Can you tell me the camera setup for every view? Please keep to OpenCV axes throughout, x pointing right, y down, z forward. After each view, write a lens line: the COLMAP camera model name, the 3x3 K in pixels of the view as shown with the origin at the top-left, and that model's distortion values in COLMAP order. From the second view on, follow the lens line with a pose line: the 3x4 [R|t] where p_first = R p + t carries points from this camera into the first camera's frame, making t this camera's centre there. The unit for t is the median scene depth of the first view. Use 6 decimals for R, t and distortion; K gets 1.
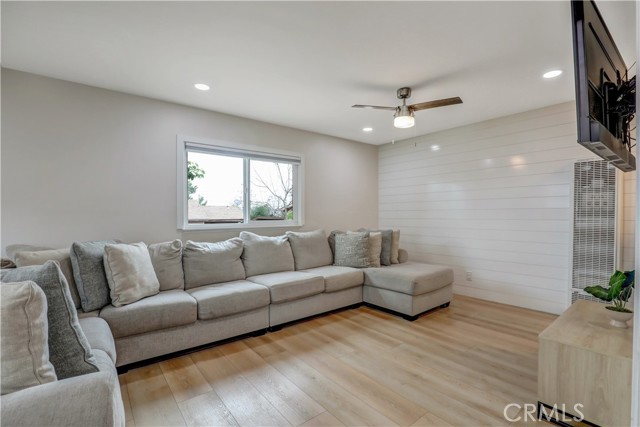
lens RADIAL K [[300.4, 0, 324.7], [0, 300.4, 214.7], [0, 0, 1]] dist [-0.023356, 0.001010]
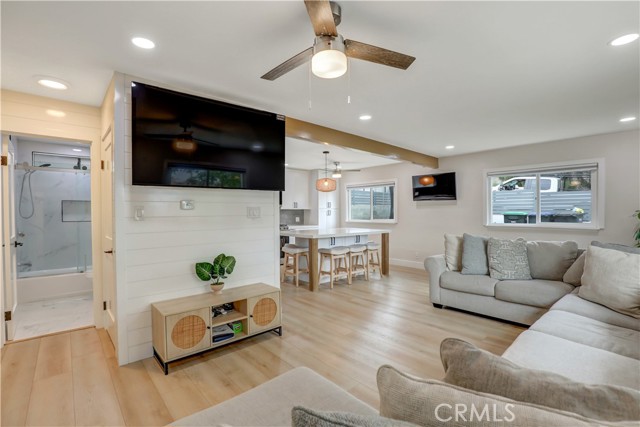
lens RADIAL K [[300.4, 0, 319.1], [0, 300.4, 215.2], [0, 0, 1]] dist [-0.023356, 0.001010]
pose [[-0.998553, 0.009464, -0.052937, 0.306985], [0.008745, 0.999866, 0.013804, -0.034321], [0.053061, 0.013321, -0.998502, 1.515421]]
